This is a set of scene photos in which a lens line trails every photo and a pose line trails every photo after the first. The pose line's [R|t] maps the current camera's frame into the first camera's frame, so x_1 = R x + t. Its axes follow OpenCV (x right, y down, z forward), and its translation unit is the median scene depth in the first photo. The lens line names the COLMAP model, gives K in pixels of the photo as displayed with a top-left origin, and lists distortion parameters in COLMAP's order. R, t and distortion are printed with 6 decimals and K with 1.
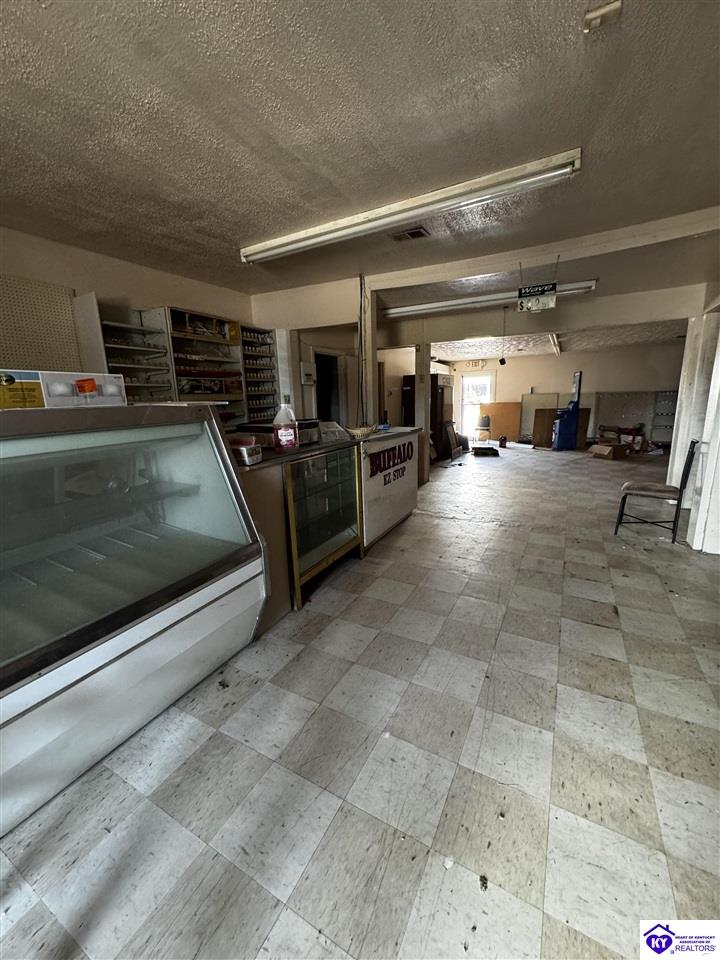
lens RADIAL K [[381.1, 0, 356.3], [0, 381.1, 481.3], [0, 0, 1]] dist [-0.000314, 0.000570]
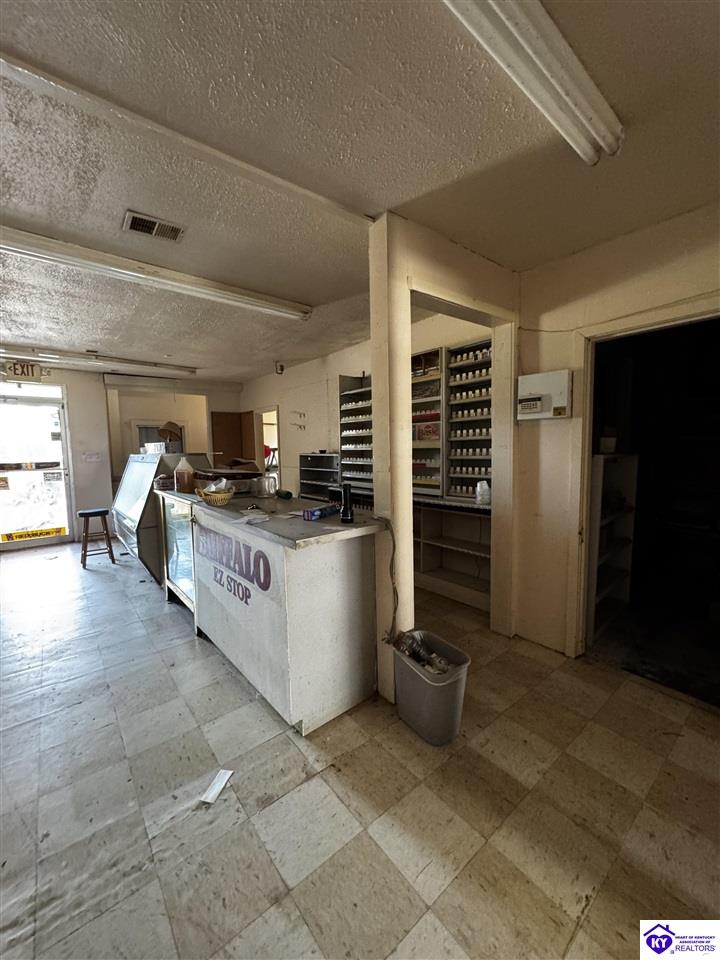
lens RADIAL K [[381.1, 0, 362.1], [0, 381.1, 481.2], [0, 0, 1]] dist [-0.000314, 0.000570]
pose [[-0.366453, 0.109262, -0.923999, 0.465943], [-0.176939, 0.966776, 0.184493, -0.264085], [0.913457, 0.231099, -0.334946, 1.131764]]
